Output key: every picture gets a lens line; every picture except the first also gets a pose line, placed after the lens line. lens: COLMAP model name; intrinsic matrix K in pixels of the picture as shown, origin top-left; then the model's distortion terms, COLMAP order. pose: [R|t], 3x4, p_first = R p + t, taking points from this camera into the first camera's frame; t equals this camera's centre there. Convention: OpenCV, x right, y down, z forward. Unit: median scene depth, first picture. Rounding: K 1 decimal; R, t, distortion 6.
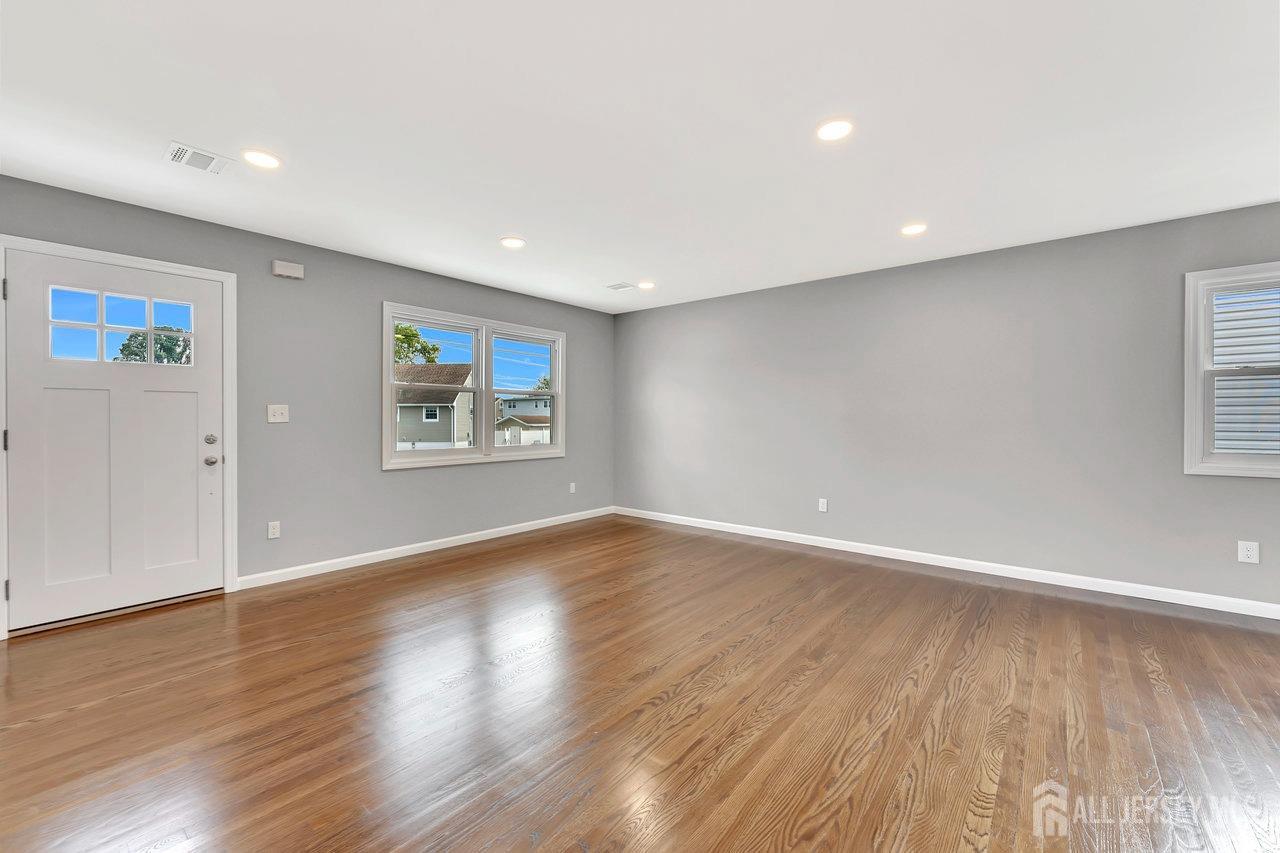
lens RADIAL K [[518.0, 0, 629.9], [0, 518.0, 425.9], [0, 0, 1]] dist [-0.011349, 0.000648]
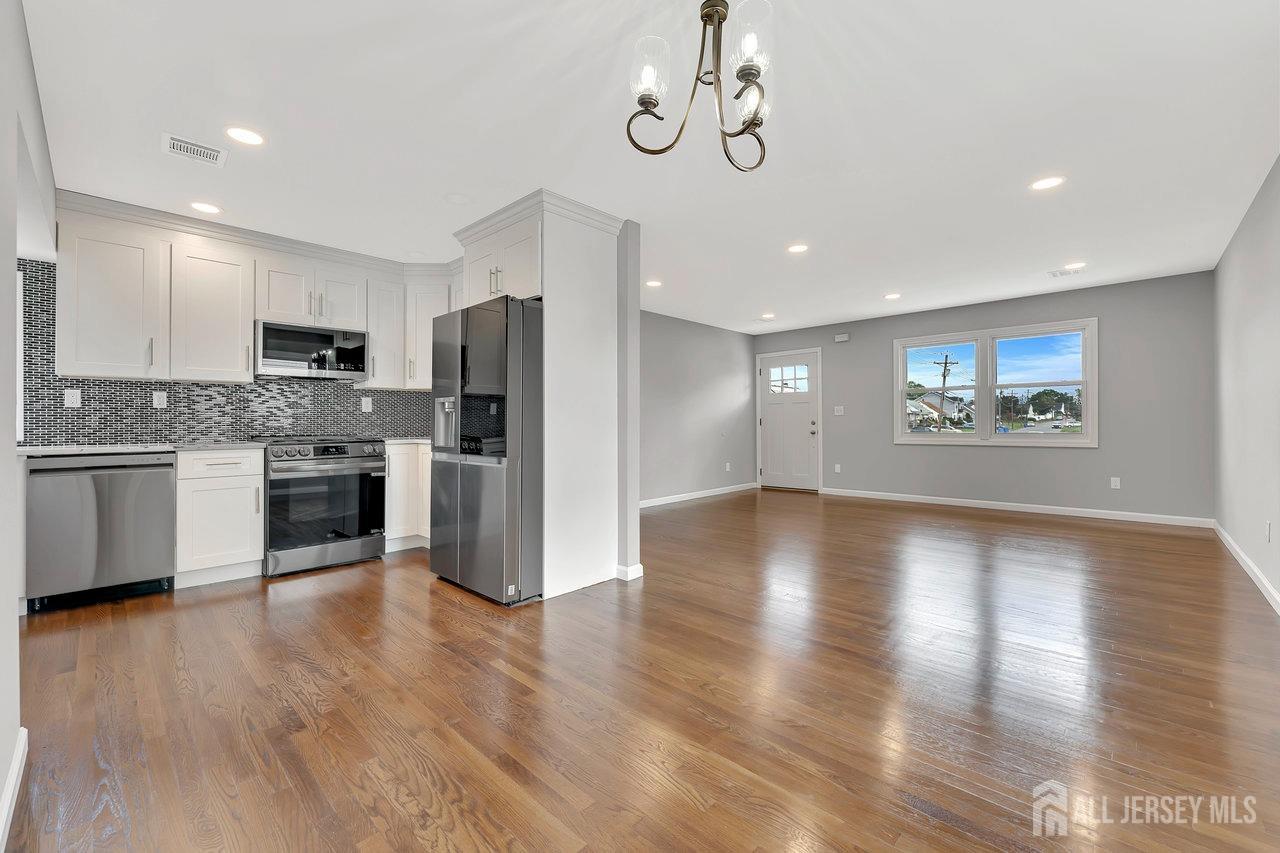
lens RADIAL K [[518.0, 0, 626.3], [0, 518.0, 415.8], [0, 0, 1]] dist [-0.011349, 0.000648]
pose [[-0.076377, -0.016010, -0.996950, 1.481141], [-0.007194, 0.999854, -0.015505, 0.035862], [0.997053, 0.005988, -0.076481, 0.349662]]
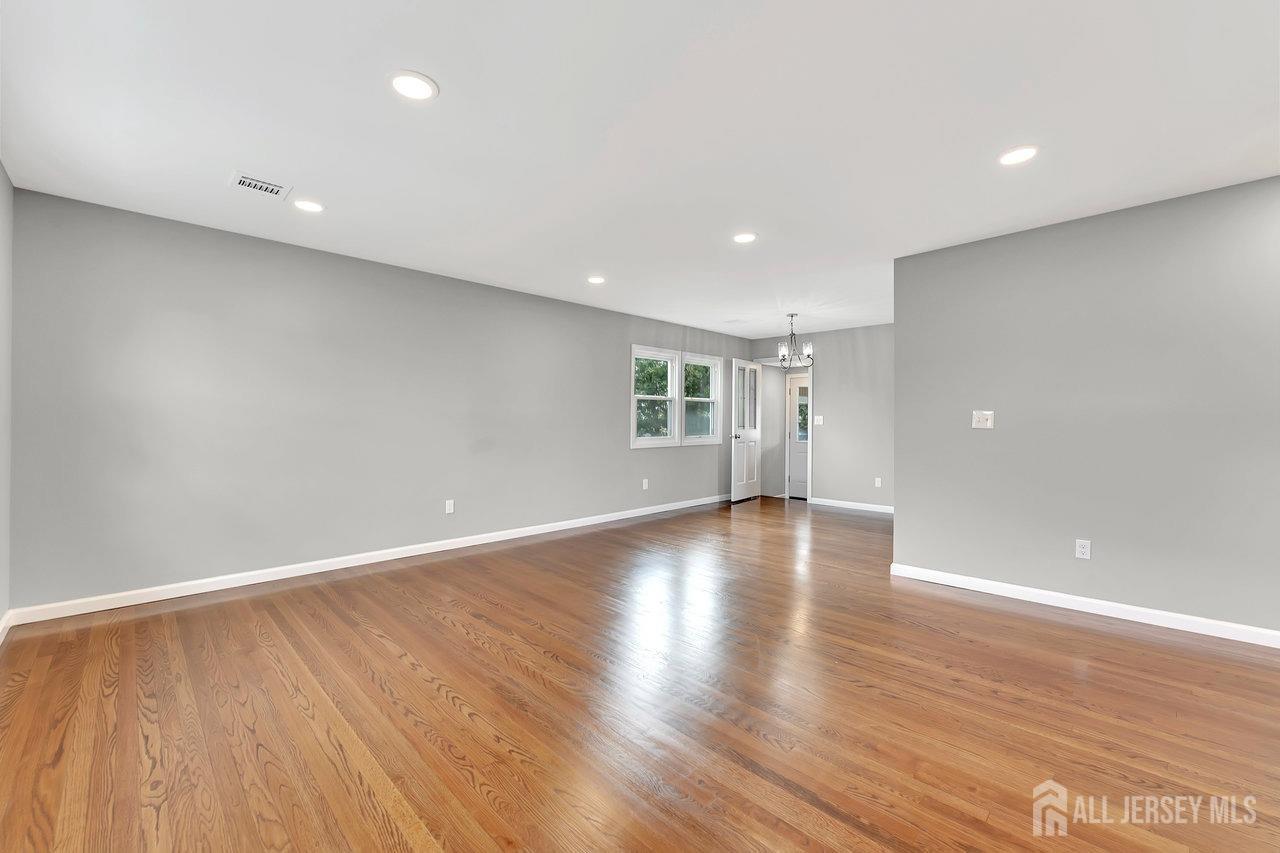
lens RADIAL K [[518.0, 0, 629.9], [0, 518.0, 423.3], [0, 0, 1]] dist [-0.011349, 0.000648]
pose [[0.102629, -0.007456, 0.994692, -0.788585], [0.004975, 0.999963, 0.006982, -0.014270], [-0.994707, 0.004232, 0.102662, 0.772972]]
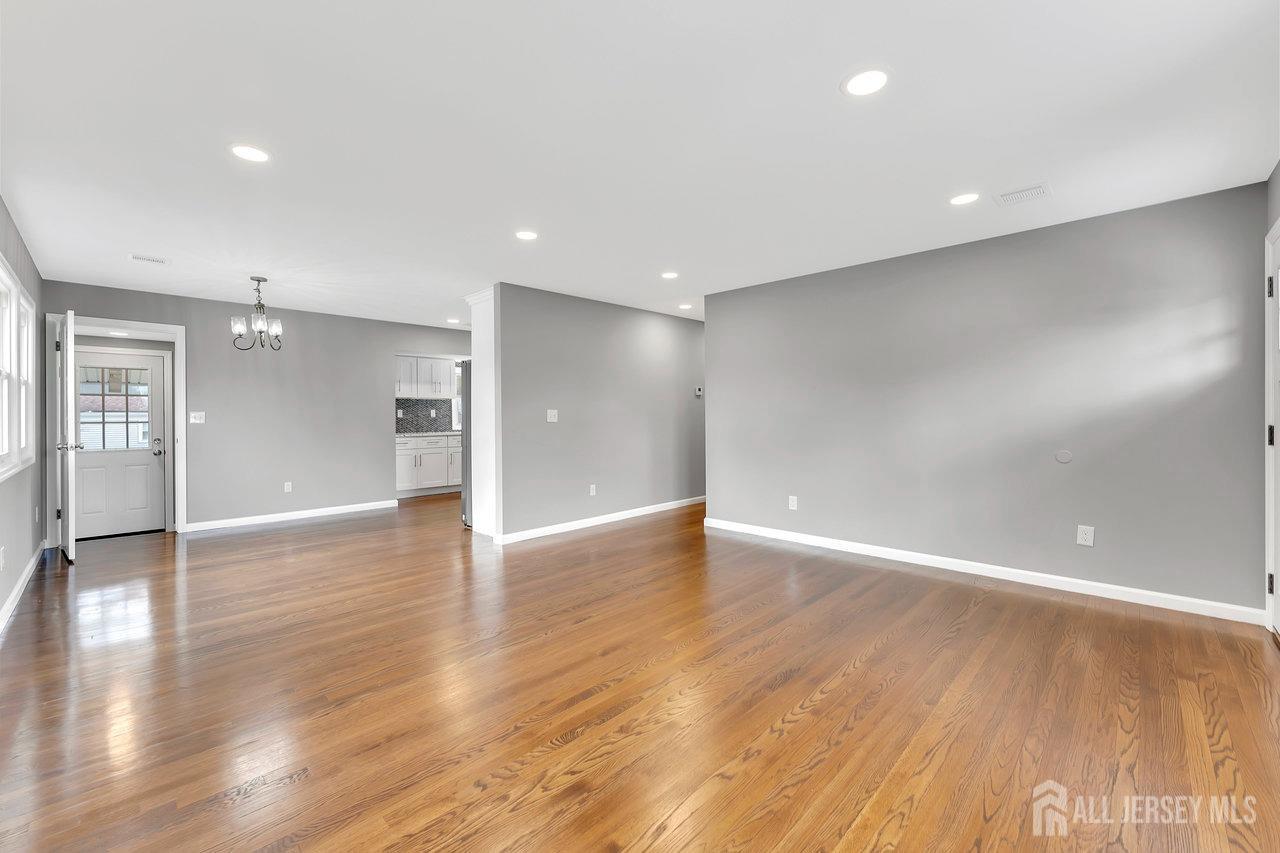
lens RADIAL K [[518.0, 0, 636.0], [0, 518.0, 415.8], [0, 0, 1]] dist [-0.011349, 0.000648]
pose [[-0.995674, 0.004404, 0.092815, -0.046114], [0.005272, 0.999945, 0.009109, -0.020860], [-0.092770, 0.009559, -0.995642, 1.667418]]
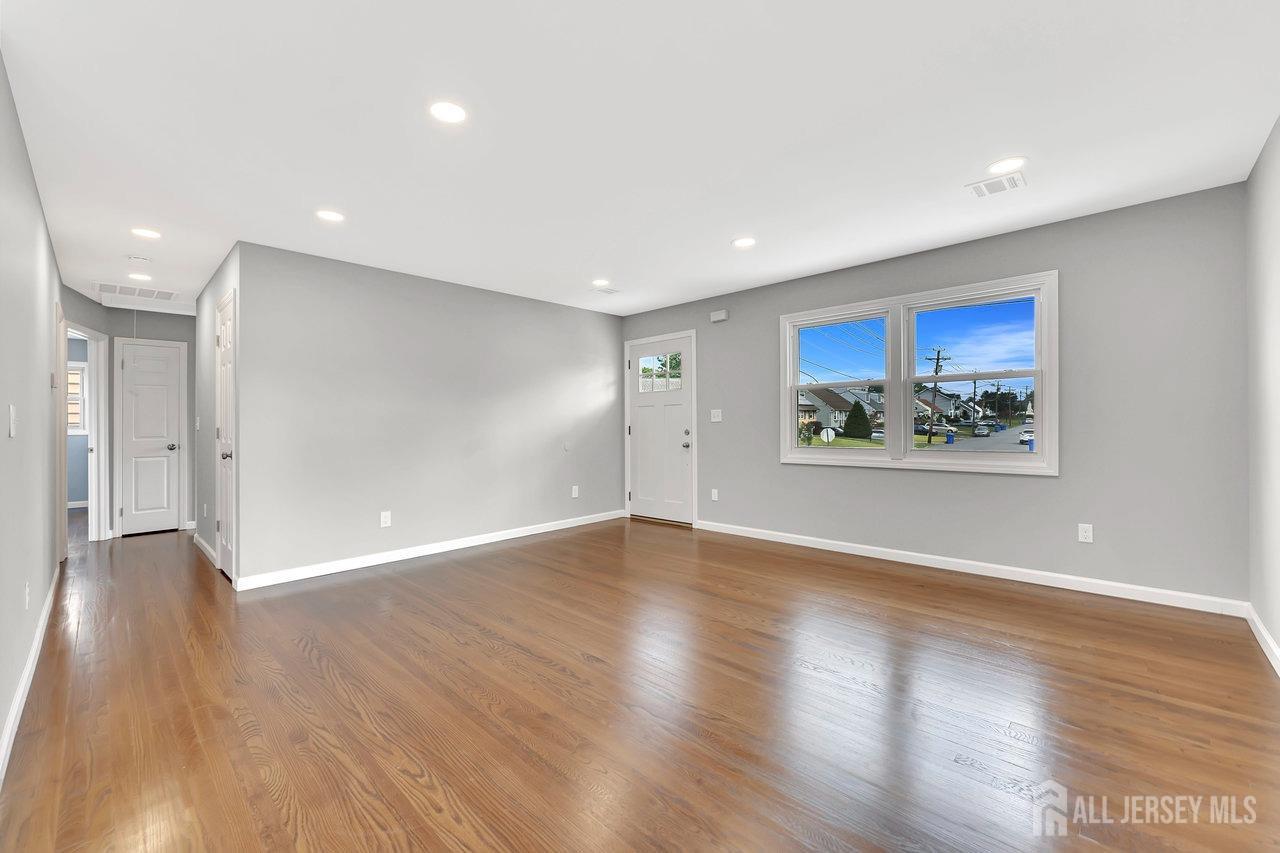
lens RADIAL K [[518.0, 0, 627.2], [0, 518.0, 418.1], [0, 0, 1]] dist [-0.011349, 0.000648]
pose [[-0.075615, -0.008336, -0.997102, 0.853696], [-0.002087, 0.999964, -0.008202, -0.005001], [0.997135, 0.001461, -0.075630, 0.916916]]
